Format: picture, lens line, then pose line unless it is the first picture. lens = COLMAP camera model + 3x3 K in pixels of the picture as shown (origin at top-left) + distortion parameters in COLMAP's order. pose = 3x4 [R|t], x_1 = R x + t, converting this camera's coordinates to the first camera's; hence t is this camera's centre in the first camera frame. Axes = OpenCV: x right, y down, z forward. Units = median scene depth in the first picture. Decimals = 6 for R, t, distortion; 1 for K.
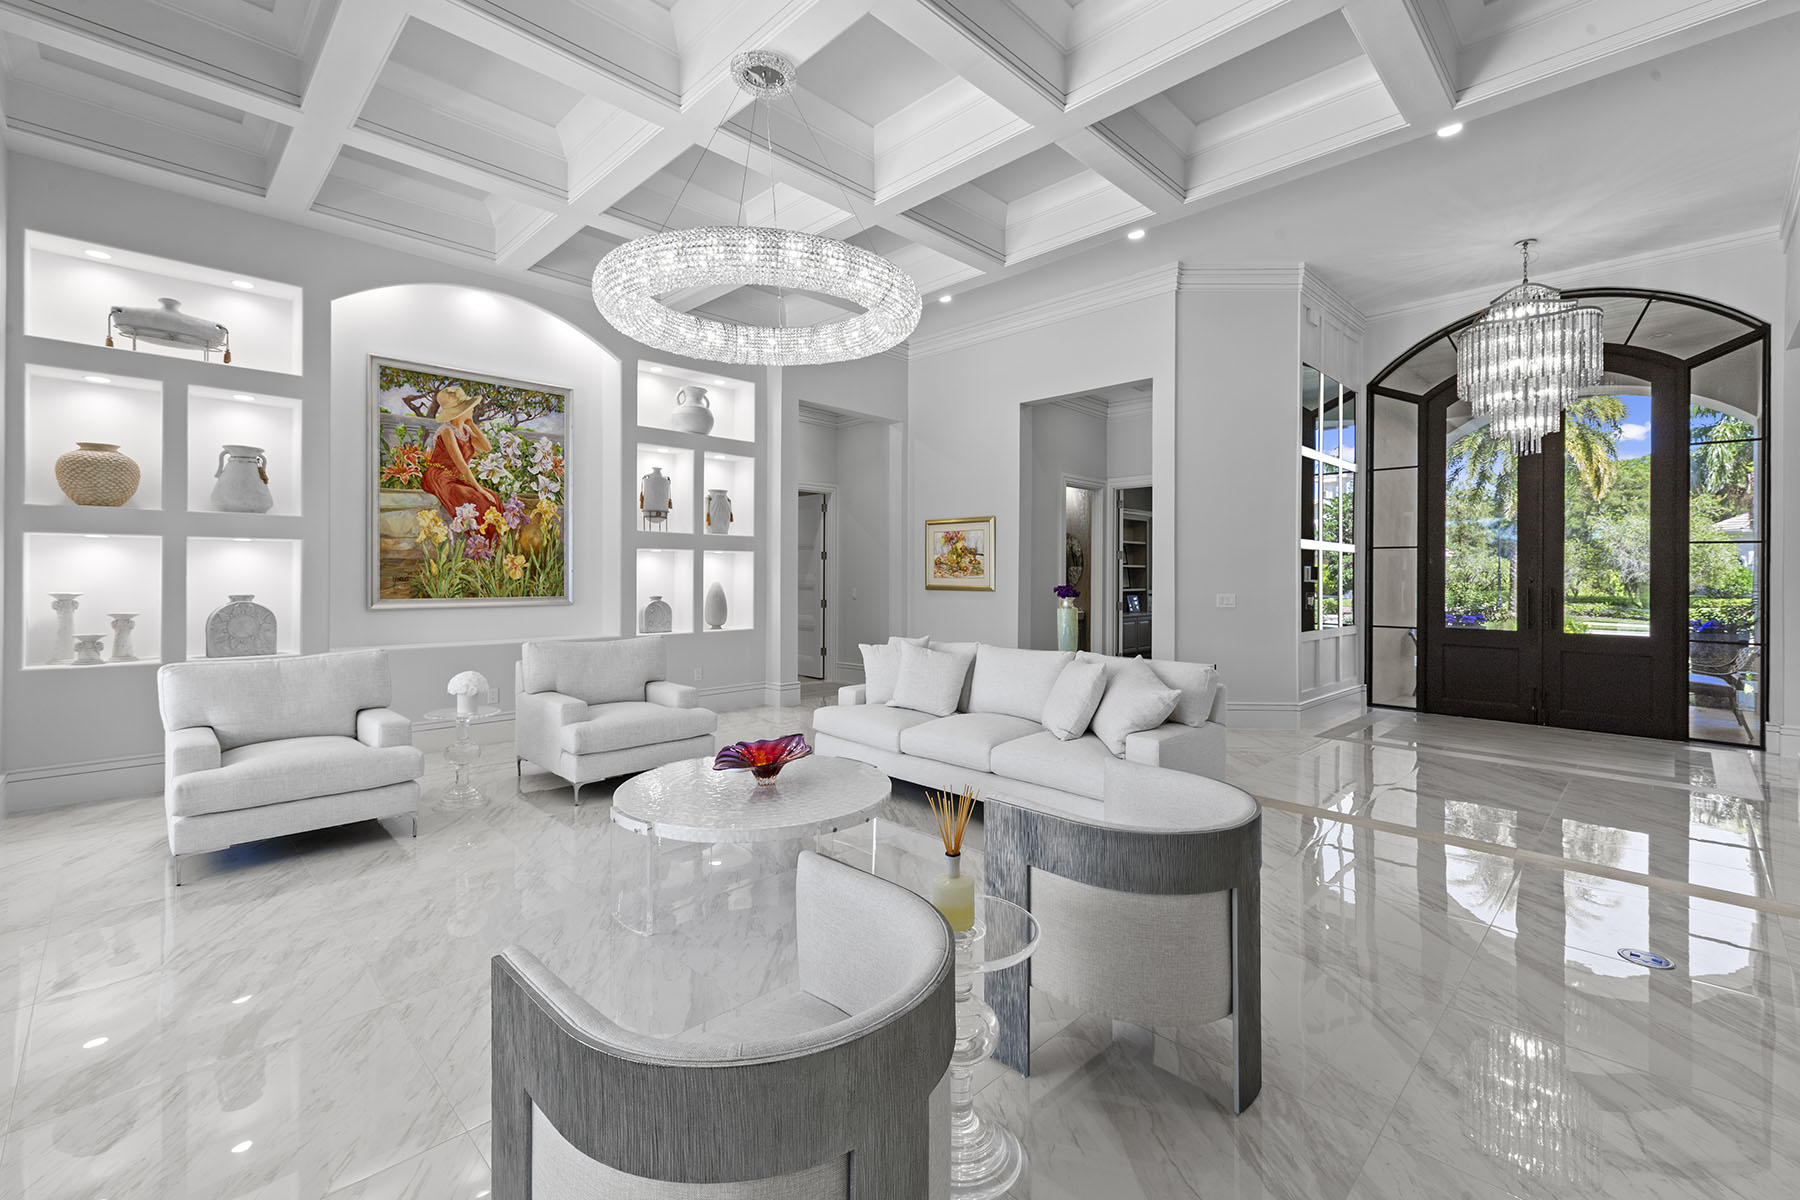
lens RADIAL K [[744.8, 0, 919.5], [0, 744.8, 582.2], [0, 0, 1]] dist [0.006282, 0.000146]
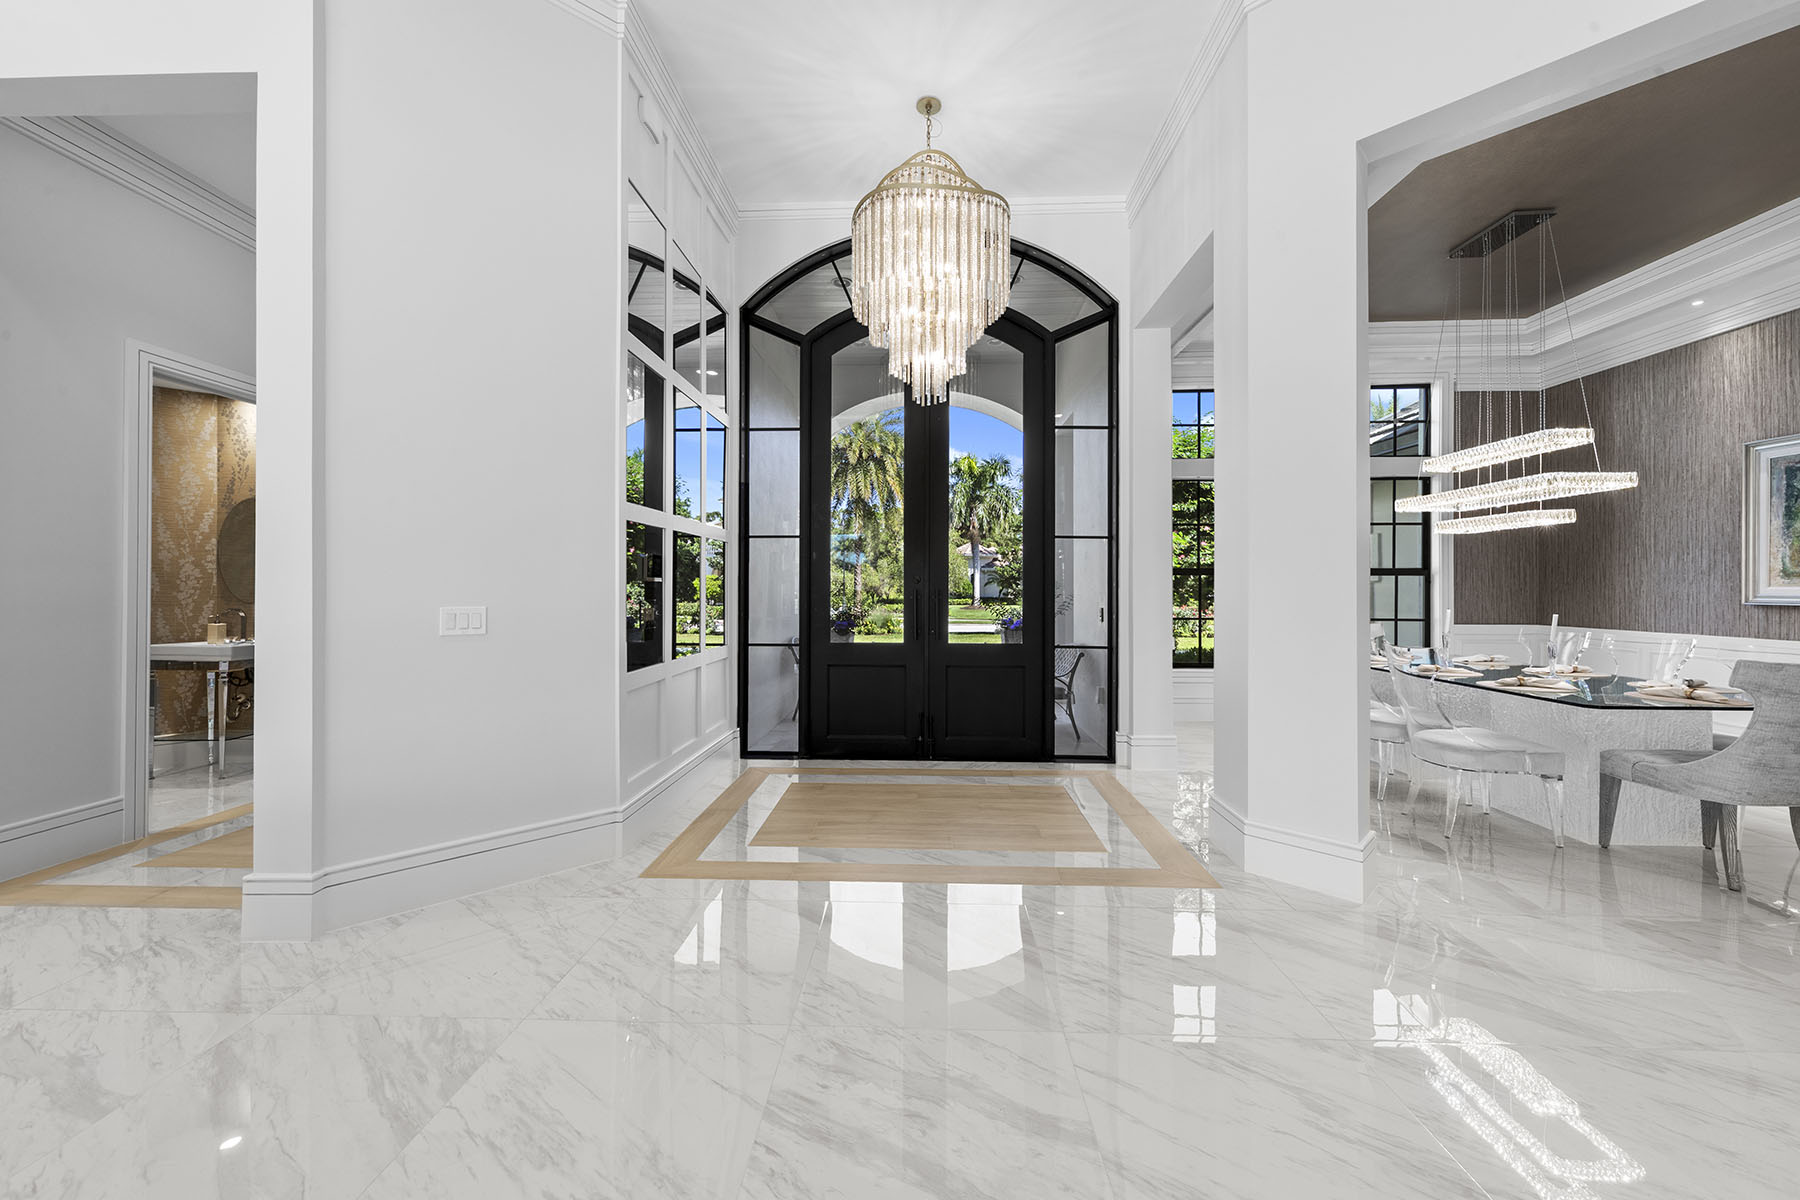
lens RADIAL K [[682.0, 0, 902.3], [0, 682.0, 582.7], [0, 0, 1]] dist [0.003049, 0.000273]
pose [[0.731523, 0.003929, 0.681806, 0.280114], [0.003708, 0.999946, -0.009740, 0.006489], [-0.681807, 0.009653, 0.731469, 0.437804]]
